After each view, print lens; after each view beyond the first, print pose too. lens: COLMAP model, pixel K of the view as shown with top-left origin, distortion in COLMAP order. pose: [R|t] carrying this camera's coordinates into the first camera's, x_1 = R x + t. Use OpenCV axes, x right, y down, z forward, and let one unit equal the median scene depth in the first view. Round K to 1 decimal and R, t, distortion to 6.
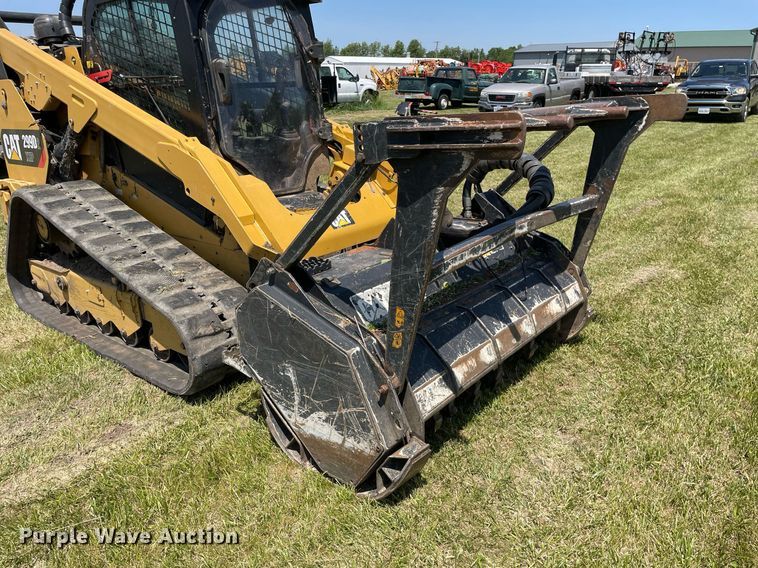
lens RADIAL K [[577.6, 0, 386.2], [0, 577.6, 281.3], [0, 0, 1]] dist [0.081149, -0.108015]
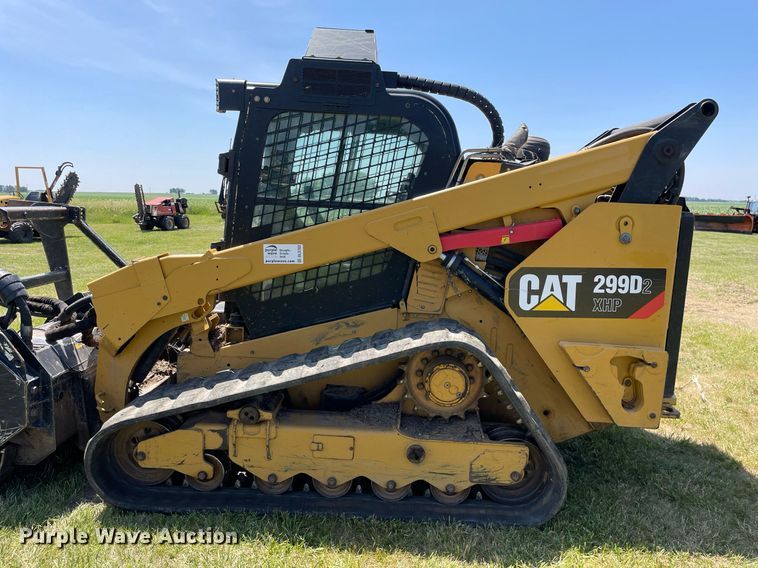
lens RADIAL K [[577.6, 0, 381.7], [0, 577.6, 277.8], [0, 0, 1]] dist [0.081149, -0.108015]
pose [[0.789855, -0.050108, 0.611244, -1.387004], [0.160875, 0.978685, -0.127655, -0.219404], [-0.591818, 0.199162, 0.781080, 0.665111]]
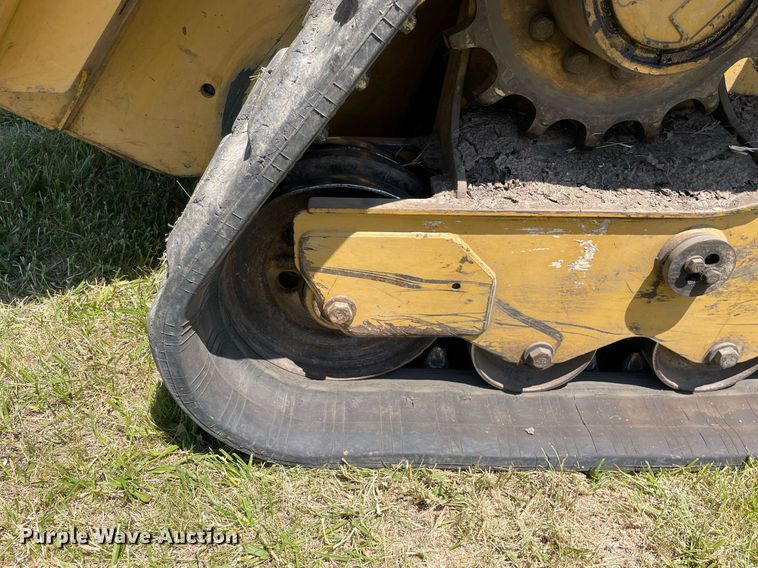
lens RADIAL K [[577.6, 0, 381.3], [0, 577.6, 284.7], [0, 0, 1]] dist [0.081149, -0.108015]
pose [[0.740547, -0.315563, 0.593305, -0.770675], [0.149065, 0.938031, 0.312855, -0.073893], [-0.655263, -0.143243, 0.741695, 0.921463]]
